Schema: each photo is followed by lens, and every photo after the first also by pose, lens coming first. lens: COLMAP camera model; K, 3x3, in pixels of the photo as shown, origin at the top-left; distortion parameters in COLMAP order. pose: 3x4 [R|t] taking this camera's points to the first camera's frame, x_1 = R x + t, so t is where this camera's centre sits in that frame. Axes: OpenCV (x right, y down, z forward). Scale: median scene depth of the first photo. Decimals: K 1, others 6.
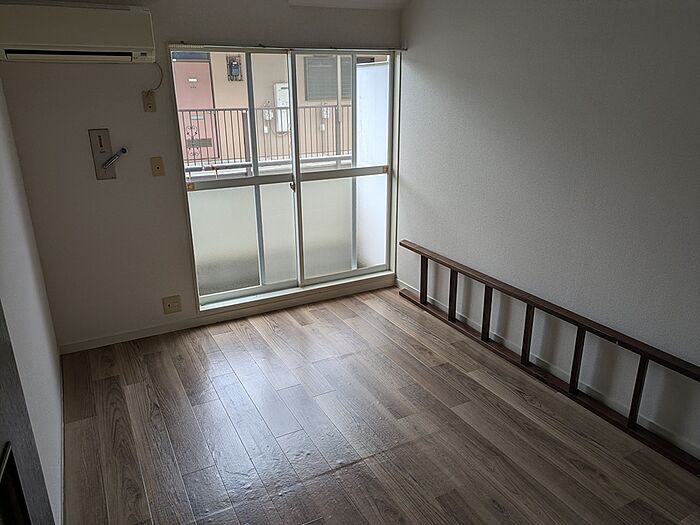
lens RADIAL K [[516.1, 0, 349.4], [0, 516.1, 263.1], [0, 0, 1]] dist [0.032325, -0.032654]
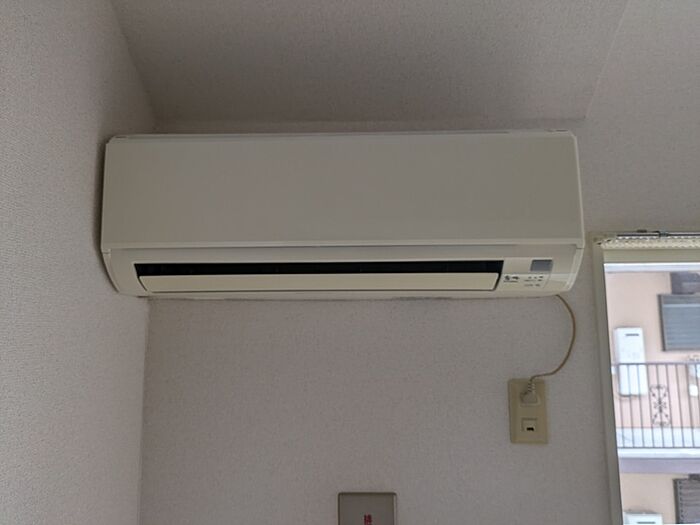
lens RADIAL K [[516.1, 0, 349.9], [0, 516.1, 262.4], [0, 0, 1]] dist [0.032325, -0.032654]
pose [[0.864637, -0.060832, -0.498701, -0.316820], [-0.163503, 0.904532, -0.393813, -0.251807], [0.475048, 0.422044, 0.772145, 0.670016]]
